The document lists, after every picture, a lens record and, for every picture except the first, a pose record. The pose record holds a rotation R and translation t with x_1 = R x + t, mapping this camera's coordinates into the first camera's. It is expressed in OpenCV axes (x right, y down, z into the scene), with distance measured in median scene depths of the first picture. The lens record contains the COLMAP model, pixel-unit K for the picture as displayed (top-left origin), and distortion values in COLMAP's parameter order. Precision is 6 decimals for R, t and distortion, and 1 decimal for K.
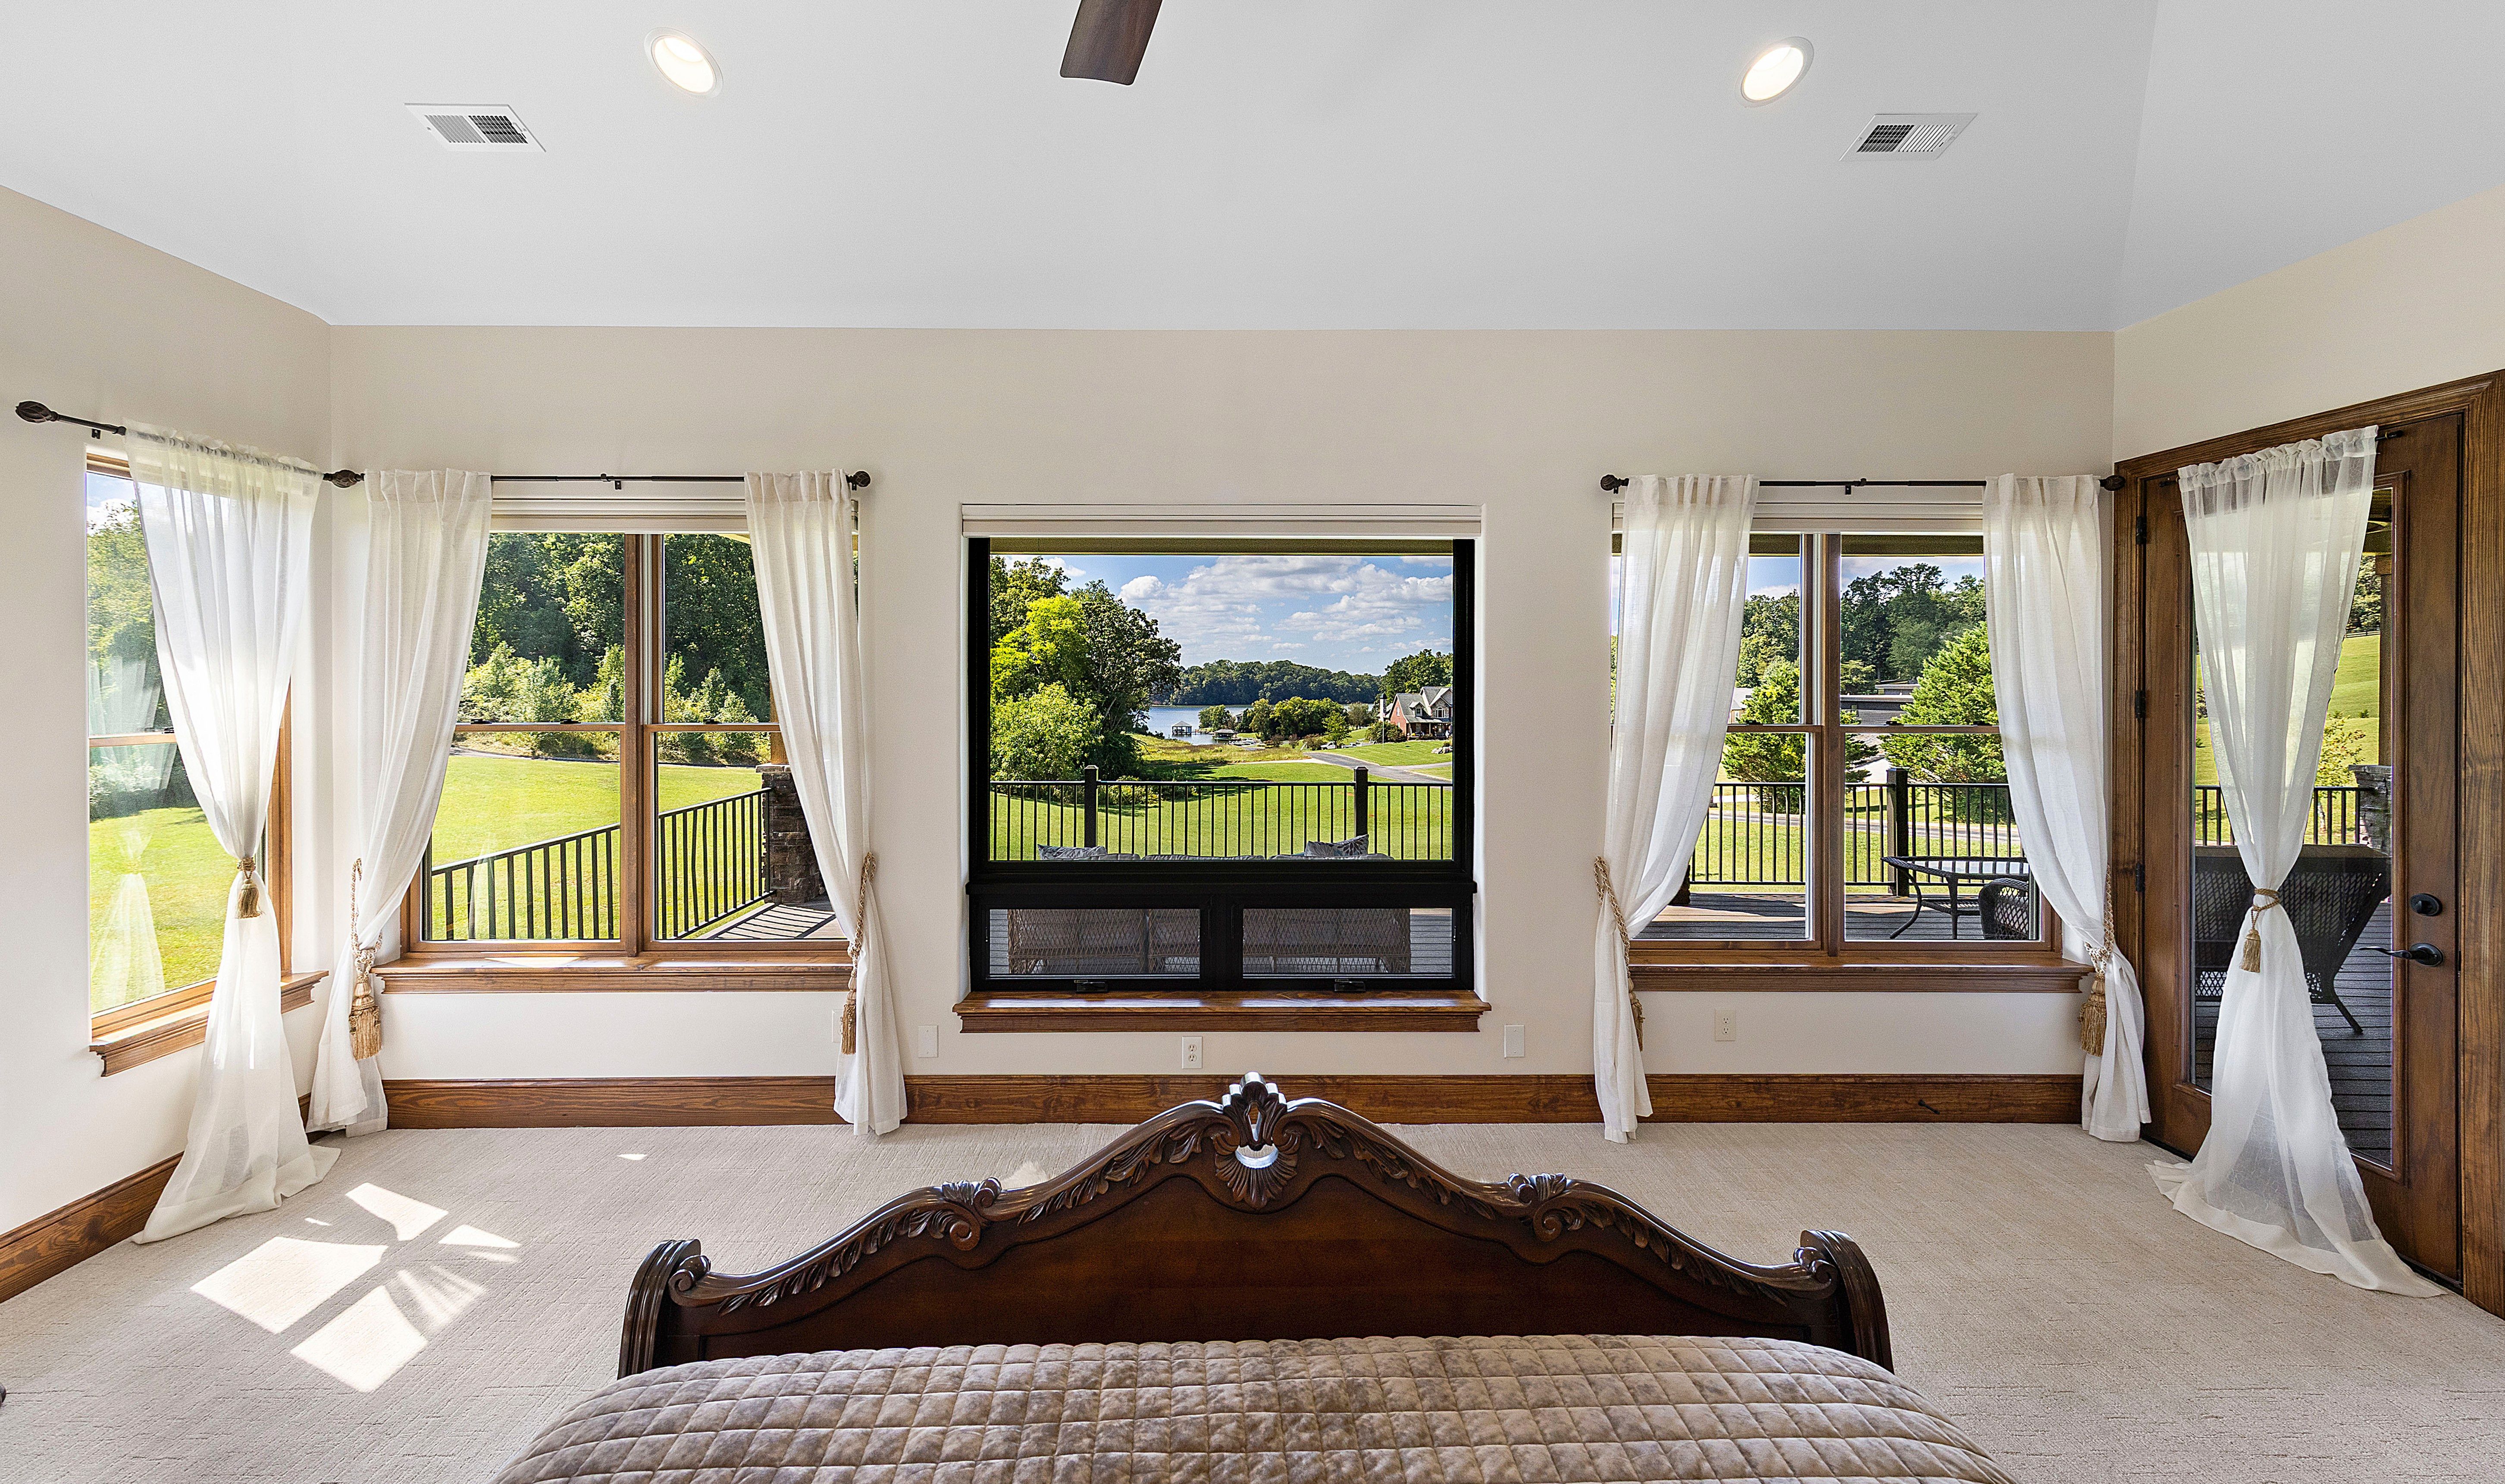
lens RADIAL K [[878.6, 0, 1190.2], [0, 878.6, 690.5], [0, 0, 1]] dist [0.013803, -0.000052]
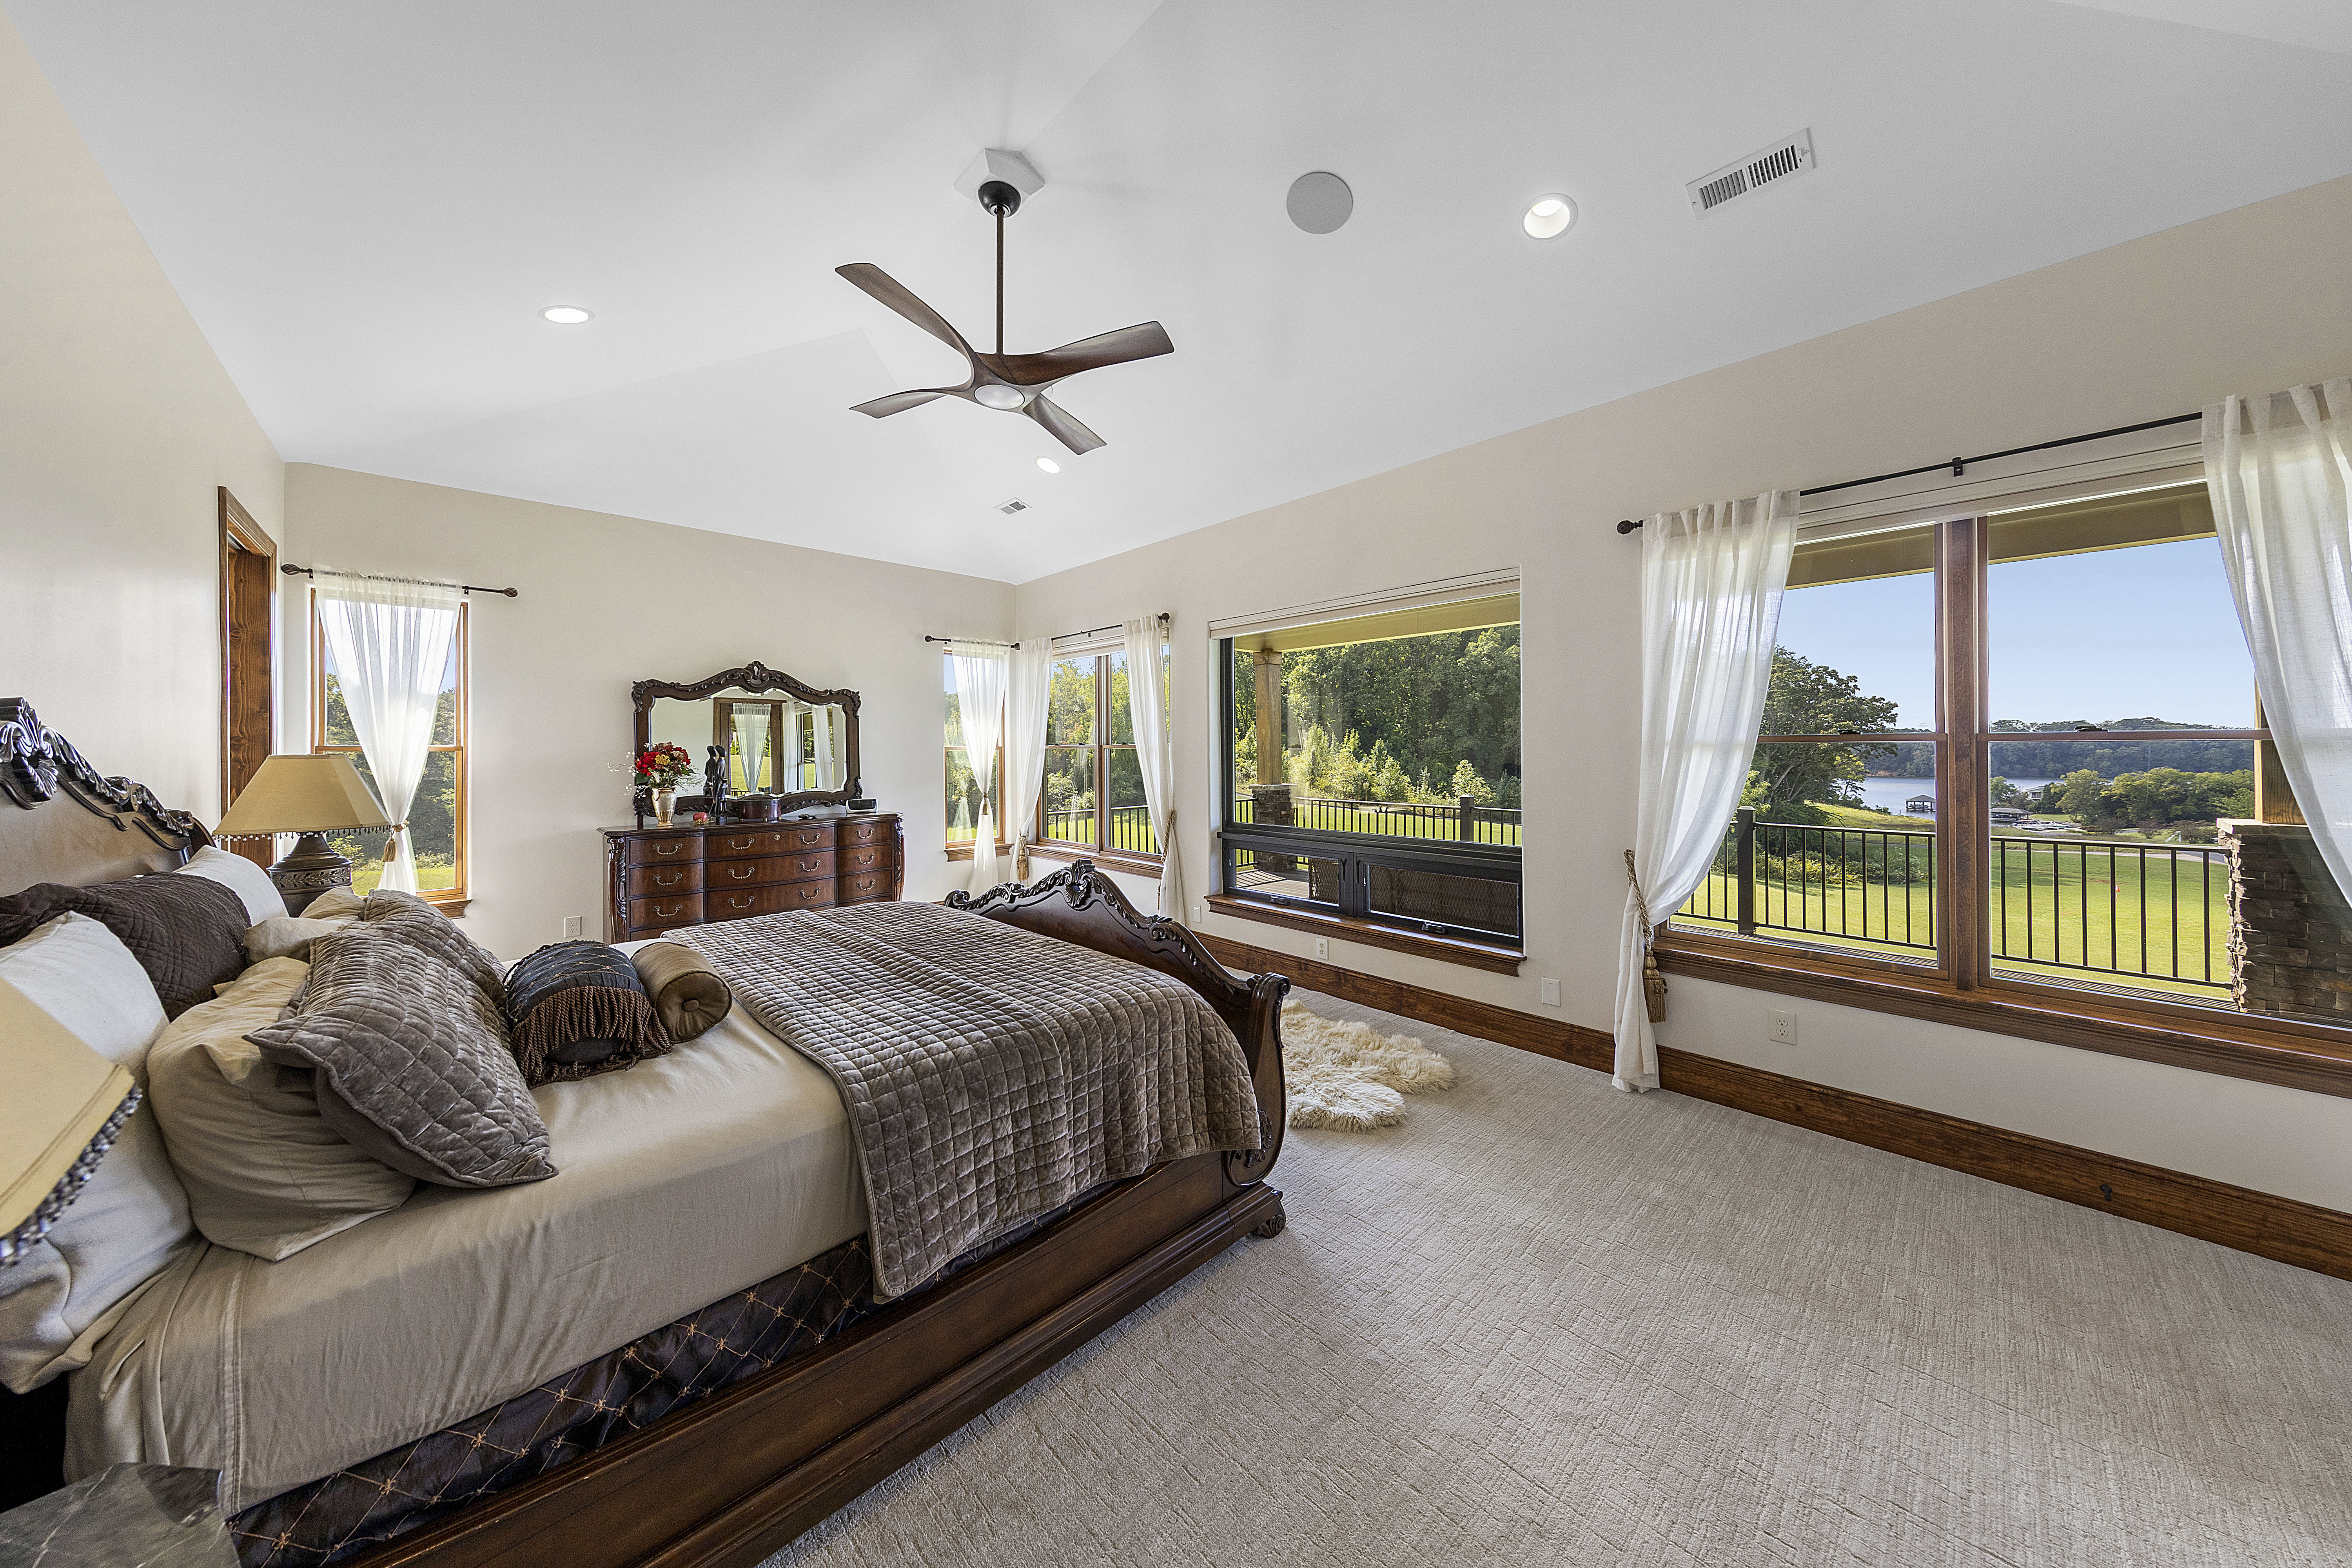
lens RADIAL K [[740.3, 0, 1179.6], [0, 740.3, 754.3], [0, 0, 1]] dist [0.020969, 0.000019]
pose [[0.697548, -0.005123, -0.716520, 0.756513], [-0.000029, 0.999974, -0.007178, 0.070183], [0.716538, 0.005028, 0.697530, -0.108131]]
